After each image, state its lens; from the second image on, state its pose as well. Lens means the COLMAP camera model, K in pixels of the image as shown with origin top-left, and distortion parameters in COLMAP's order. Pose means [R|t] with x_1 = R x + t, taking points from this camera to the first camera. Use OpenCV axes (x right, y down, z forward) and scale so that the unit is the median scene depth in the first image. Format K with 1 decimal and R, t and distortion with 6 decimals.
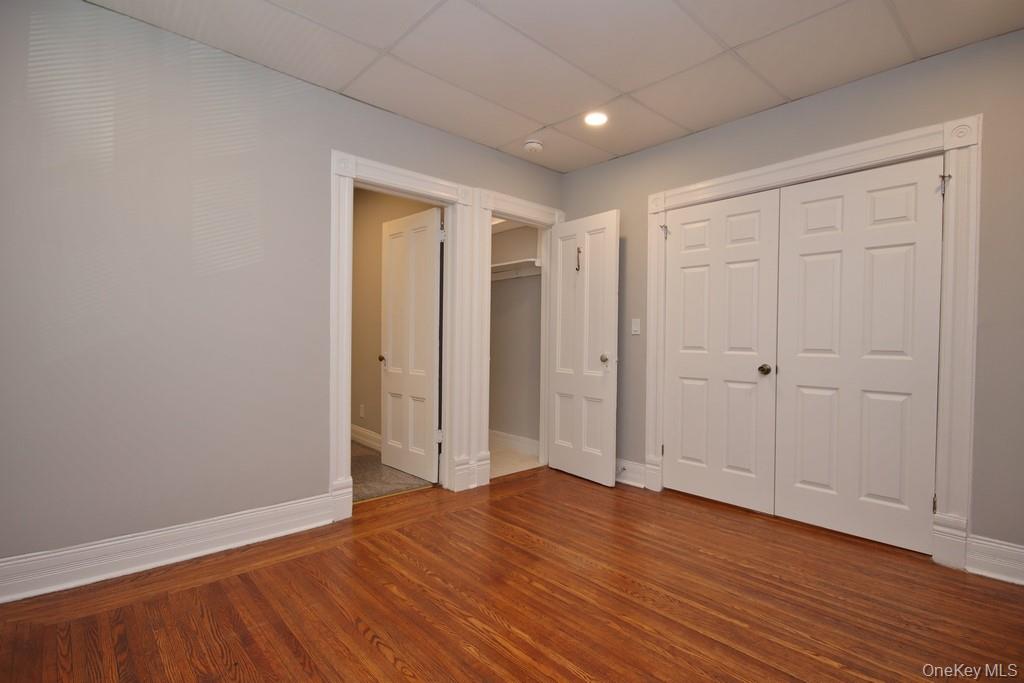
lens RADIAL K [[474.7, 0, 511.9], [0, 474.7, 338.7], [0, 0, 1]] dist [0.000574, -0.001149]
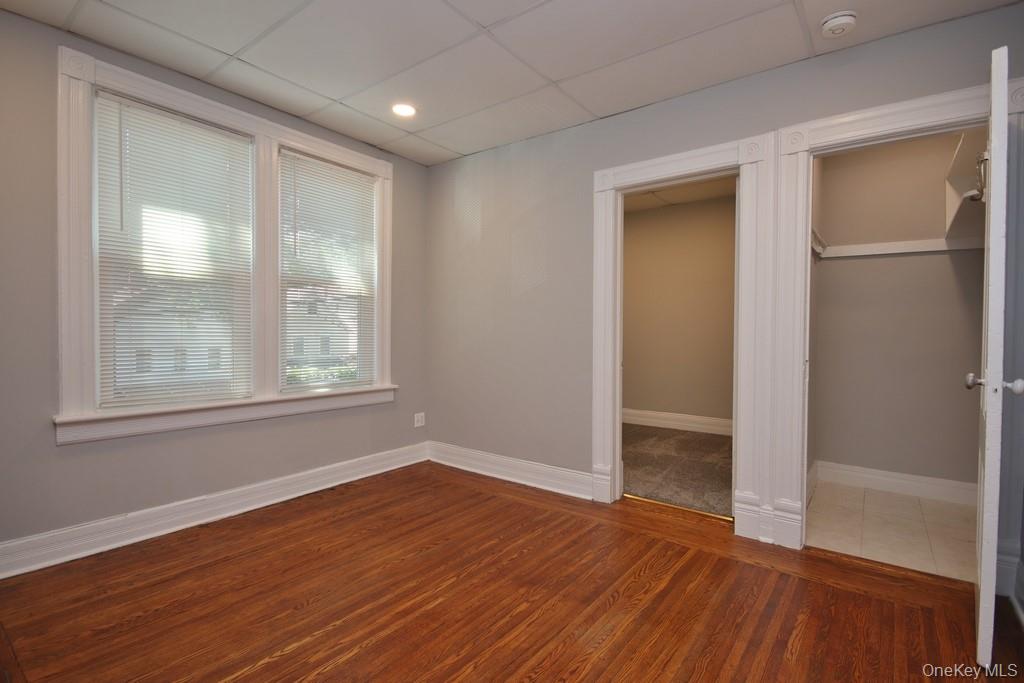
lens RADIAL K [[474.7, 0, 511.4], [0, 474.7, 335.3], [0, 0, 1]] dist [0.000574, -0.001149]
pose [[0.205593, -0.004730, -0.978626, 0.777147], [-0.008660, 0.999940, -0.006652, 0.004144], [0.978599, 0.009843, 0.205540, 0.645556]]
